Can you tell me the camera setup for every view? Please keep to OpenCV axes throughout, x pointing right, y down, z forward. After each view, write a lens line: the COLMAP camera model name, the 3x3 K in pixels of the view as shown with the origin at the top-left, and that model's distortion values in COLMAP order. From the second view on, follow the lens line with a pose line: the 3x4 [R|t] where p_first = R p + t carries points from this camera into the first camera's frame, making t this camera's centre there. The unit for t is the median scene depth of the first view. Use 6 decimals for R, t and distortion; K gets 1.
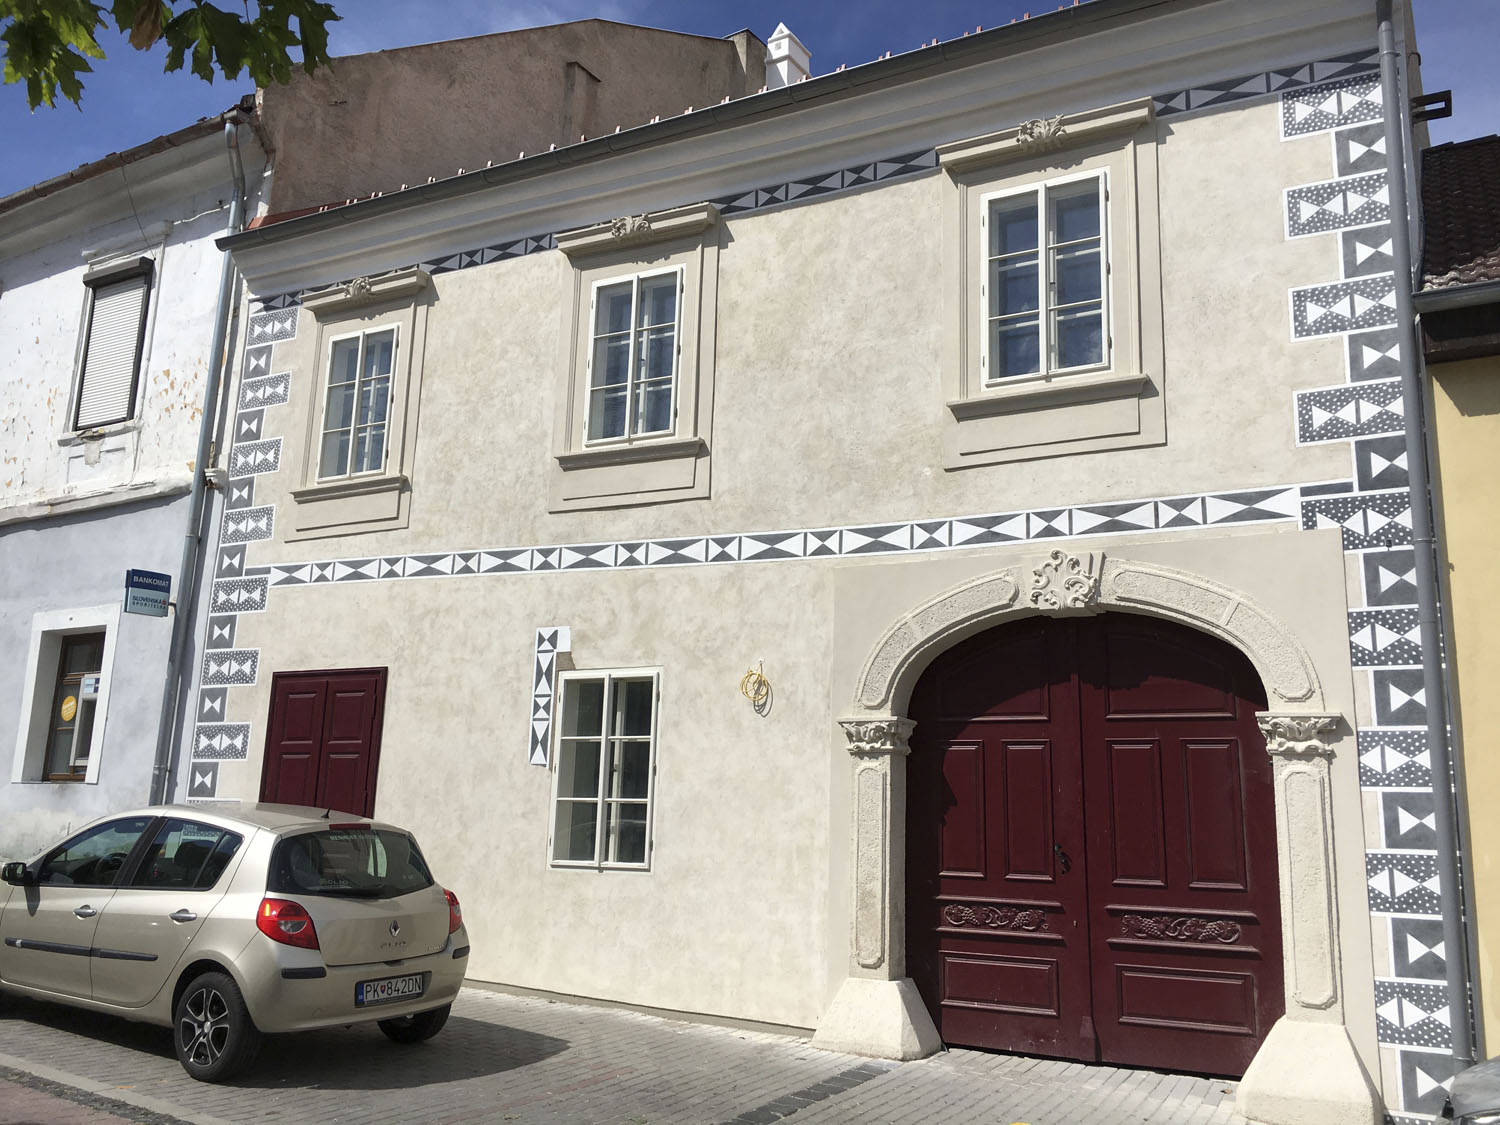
lens RADIAL K [[1291.3, 0, 755.5], [0, 1291.3, 559.1], [0, 0, 1]] dist [0.049689, -0.009447]
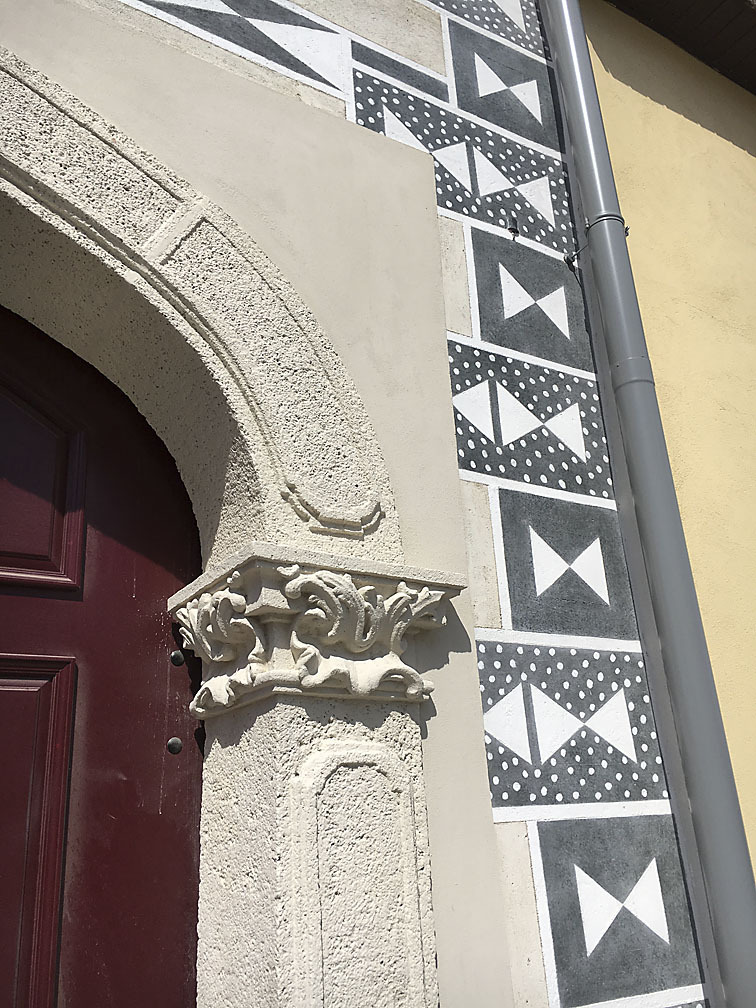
lens RADIAL K [[867.8, 0, 381.0], [0, 867.8, 509.4], [0, 0, 1]] dist [0.049689, -0.009447]
pose [[0.475906, 0.265481, 0.838471, 0.244601], [-0.105086, 0.963688, -0.245482, 0.156631], [-0.873195, 0.028715, 0.486524, 0.903033]]
